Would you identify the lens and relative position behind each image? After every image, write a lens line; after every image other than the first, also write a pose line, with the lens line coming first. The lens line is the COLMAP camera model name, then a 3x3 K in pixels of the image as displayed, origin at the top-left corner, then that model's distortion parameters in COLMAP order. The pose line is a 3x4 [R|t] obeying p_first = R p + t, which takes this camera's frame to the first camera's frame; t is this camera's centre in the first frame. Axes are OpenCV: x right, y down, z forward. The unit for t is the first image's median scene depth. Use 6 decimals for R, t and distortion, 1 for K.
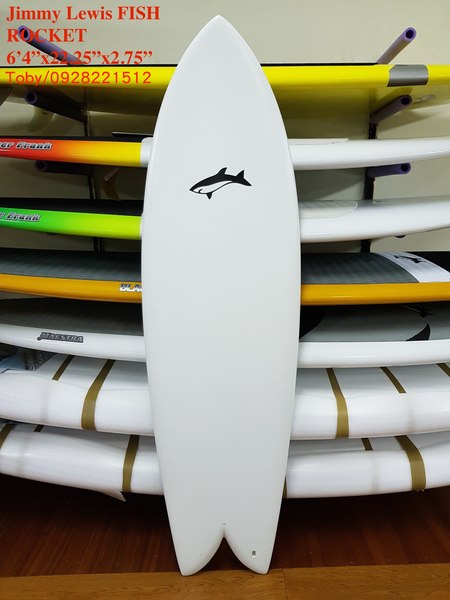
lens RADIAL K [[462.4, 0, 240.8], [0, 462.4, 297.3], [0, 0, 1]] dist [0.024126, -0.034472]
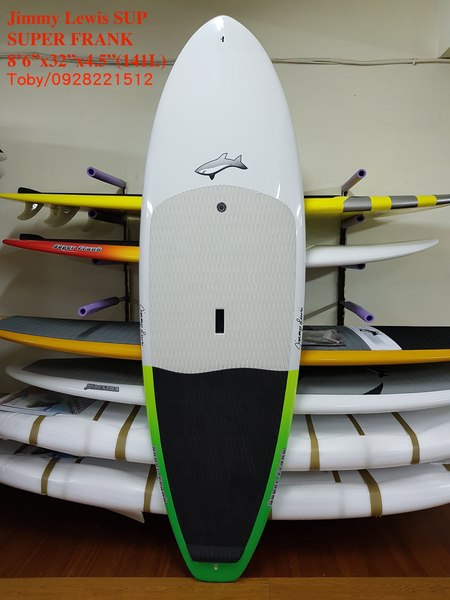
lens RADIAL K [[462.4, 0, 241.0], [0, 462.4, 298.5], [0, 0, 1]] dist [0.024126, -0.034472]
pose [[0.999753, 0.014040, -0.017211, 0.026612], [-0.016340, 0.989764, -0.141774, 0.015794], [0.015044, 0.142020, 0.989749, -0.337321]]
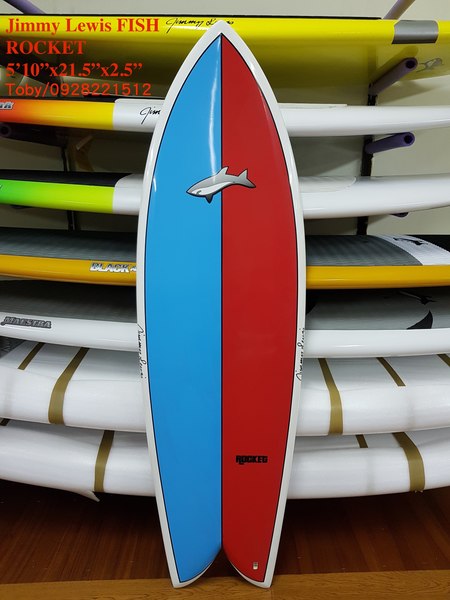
lens RADIAL K [[462.4, 0, 237.3], [0, 462.4, 298.9], [0, 0, 1]] dist [0.024126, -0.034472]
pose [[0.999865, 0.008895, 0.013790, 0.009839], [-0.009190, 0.999728, 0.021417, 0.017402], [-0.013596, -0.021541, 0.999676, 0.090977]]
